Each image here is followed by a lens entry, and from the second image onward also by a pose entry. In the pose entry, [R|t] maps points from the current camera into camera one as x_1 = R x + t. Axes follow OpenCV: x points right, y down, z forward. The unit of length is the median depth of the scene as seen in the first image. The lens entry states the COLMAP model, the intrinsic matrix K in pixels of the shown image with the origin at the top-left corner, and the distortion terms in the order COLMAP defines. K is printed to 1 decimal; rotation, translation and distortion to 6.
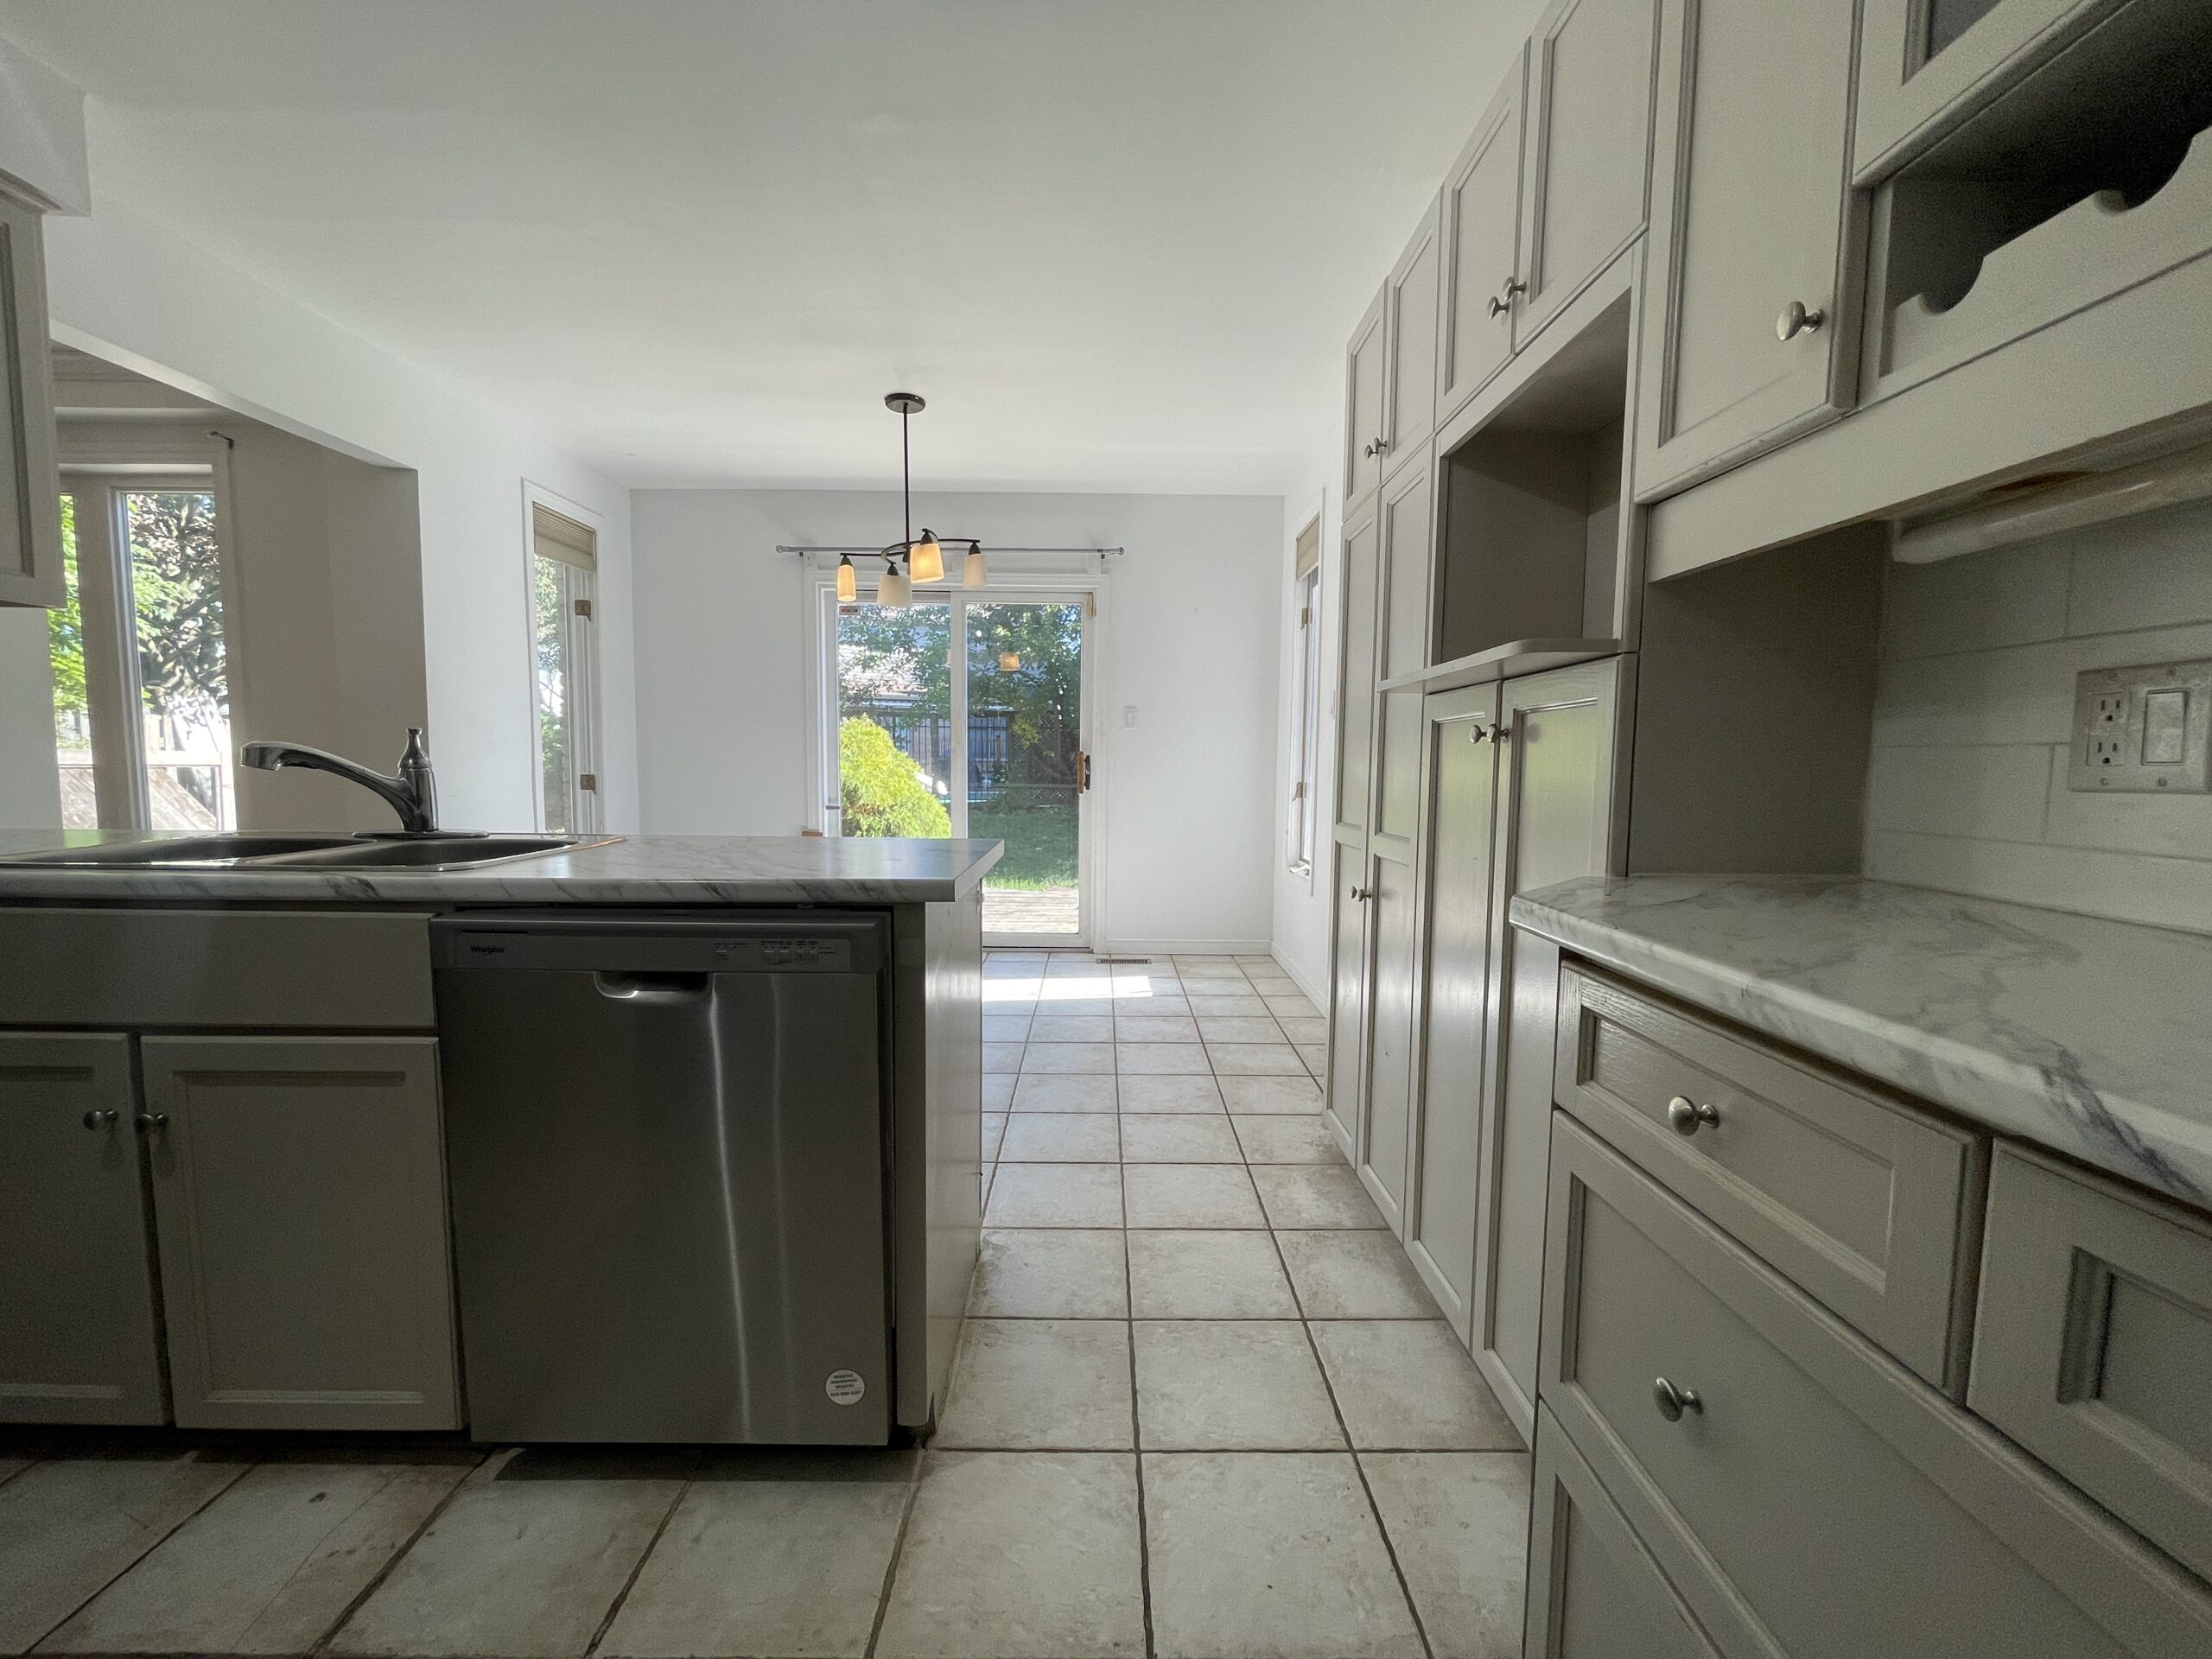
lens RADIAL K [[891.6, 0, 1097.3], [0, 891.6, 843.2], [0, 0, 1]] dist [-0.001648, 0.000046]
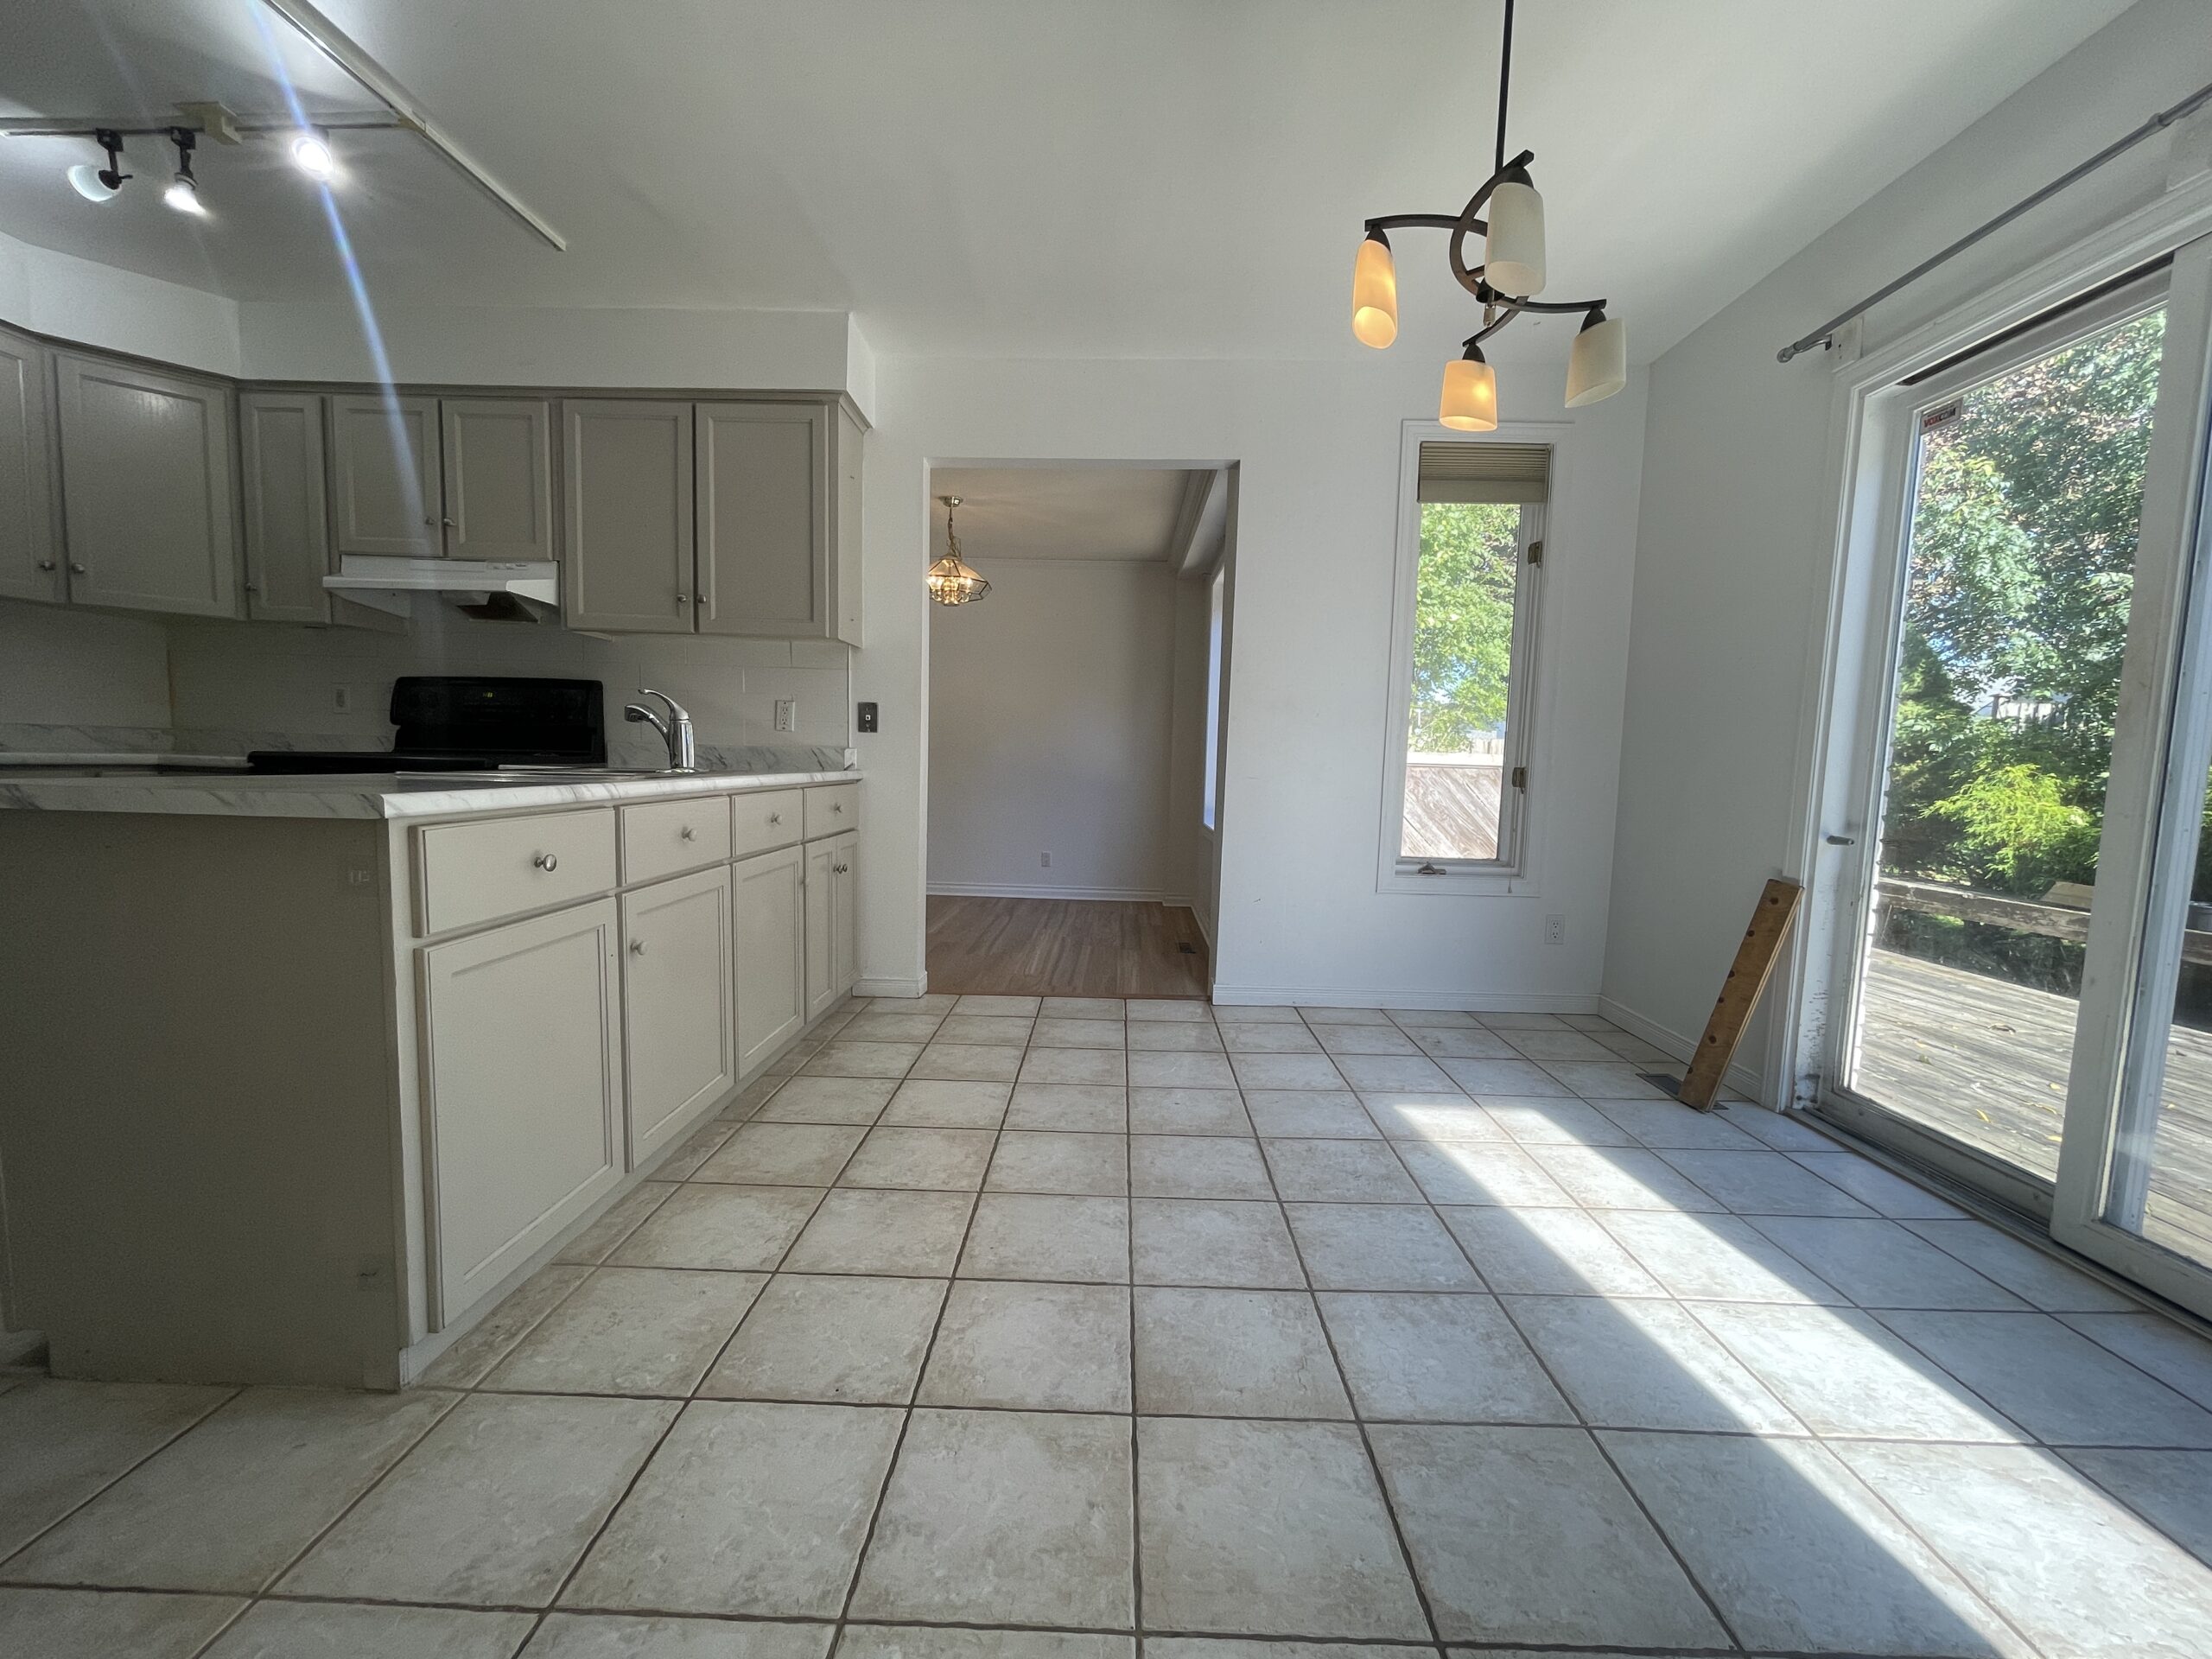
lens RADIAL K [[891.6, 0, 1100.1], [0, 891.6, 835.3], [0, 0, 1]] dist [-0.001648, 0.000046]
pose [[-0.017959, 0.078428, -0.996758, 0.488082], [-0.116583, 0.989954, 0.079993, -0.083058], [0.993019, 0.117642, -0.008635, 1.429402]]
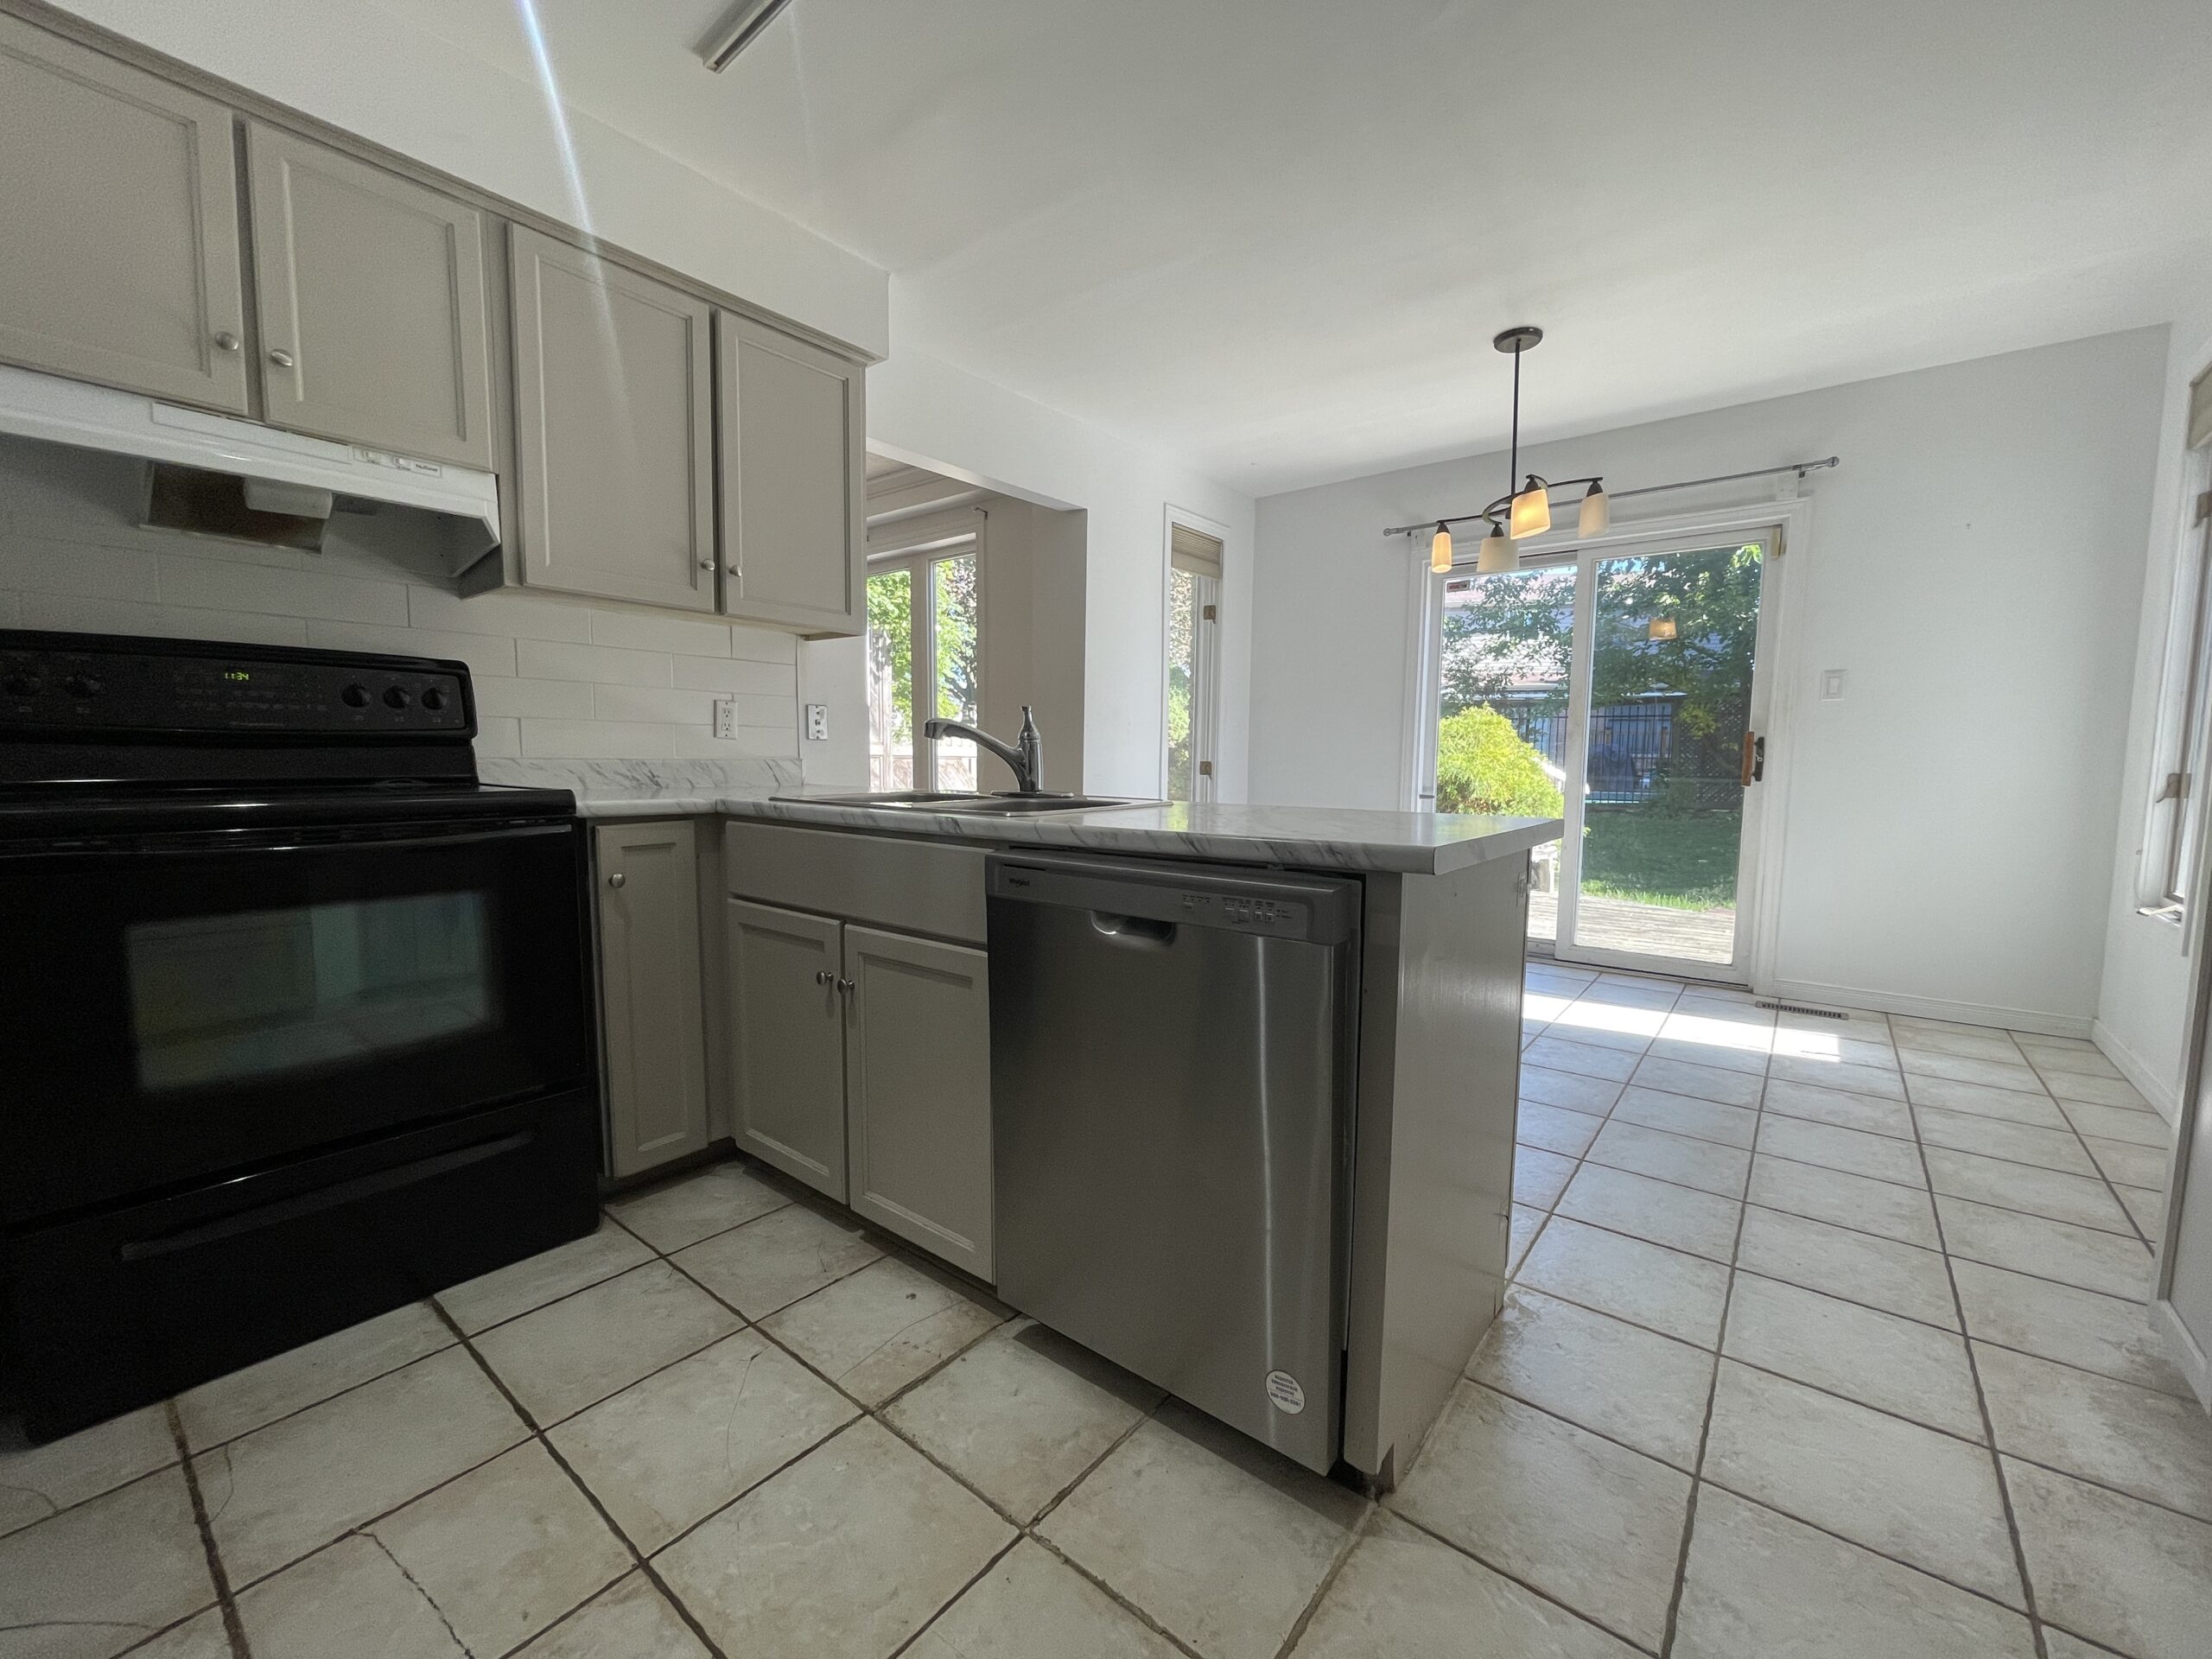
lens RADIAL K [[891.6, 0, 1099.7], [0, 891.6, 839.1], [0, 0, 1]] dist [-0.001648, 0.000046]
pose [[0.779170, 0.055165, -0.624381, 0.069499], [-0.057206, 0.998221, 0.016806, 0.022245], [0.624197, 0.022624, 0.780939, 0.092316]]
